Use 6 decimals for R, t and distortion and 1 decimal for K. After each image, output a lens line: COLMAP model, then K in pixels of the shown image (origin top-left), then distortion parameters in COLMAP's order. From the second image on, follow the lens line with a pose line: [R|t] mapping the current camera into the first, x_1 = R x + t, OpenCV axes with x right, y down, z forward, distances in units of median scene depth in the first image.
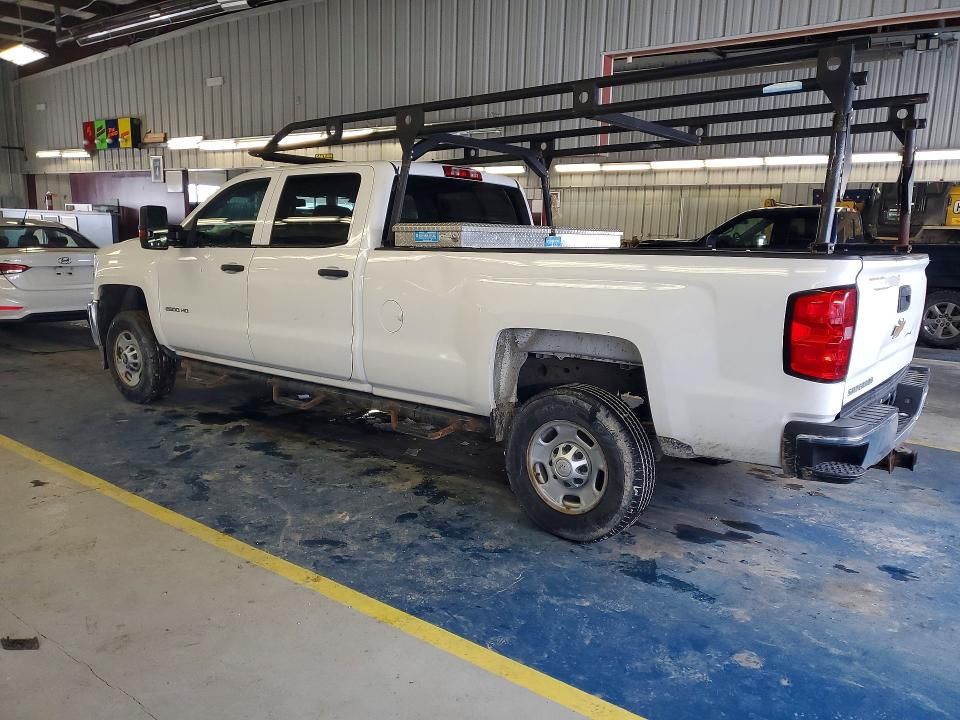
lens RADIAL K [[764.0, 0, 488.7], [0, 764.0, 355.4], [0, 0, 1]] dist [-0.014646, 0.003902]
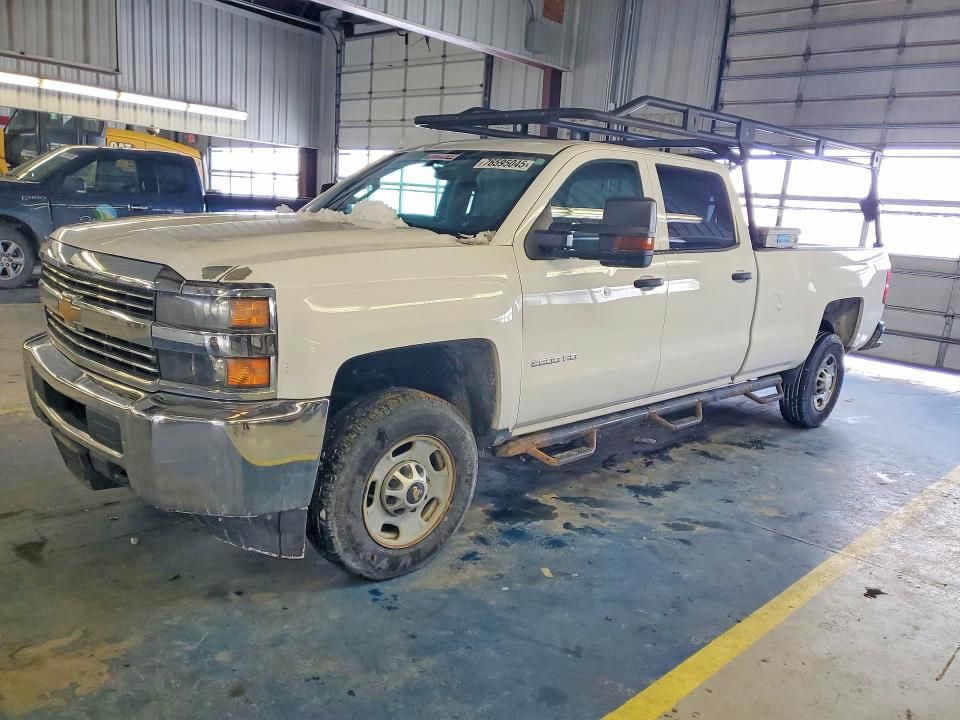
lens RADIAL K [[764.0, 0, 489.0], [0, 764.0, 364.6], [0, 0, 1]] dist [-0.014646, 0.003902]
pose [[0.123917, -0.206457, 0.970577, -1.136692], [0.093821, 0.976172, 0.195669, -0.202172], [-0.987847, 0.066814, 0.140334, 1.078421]]
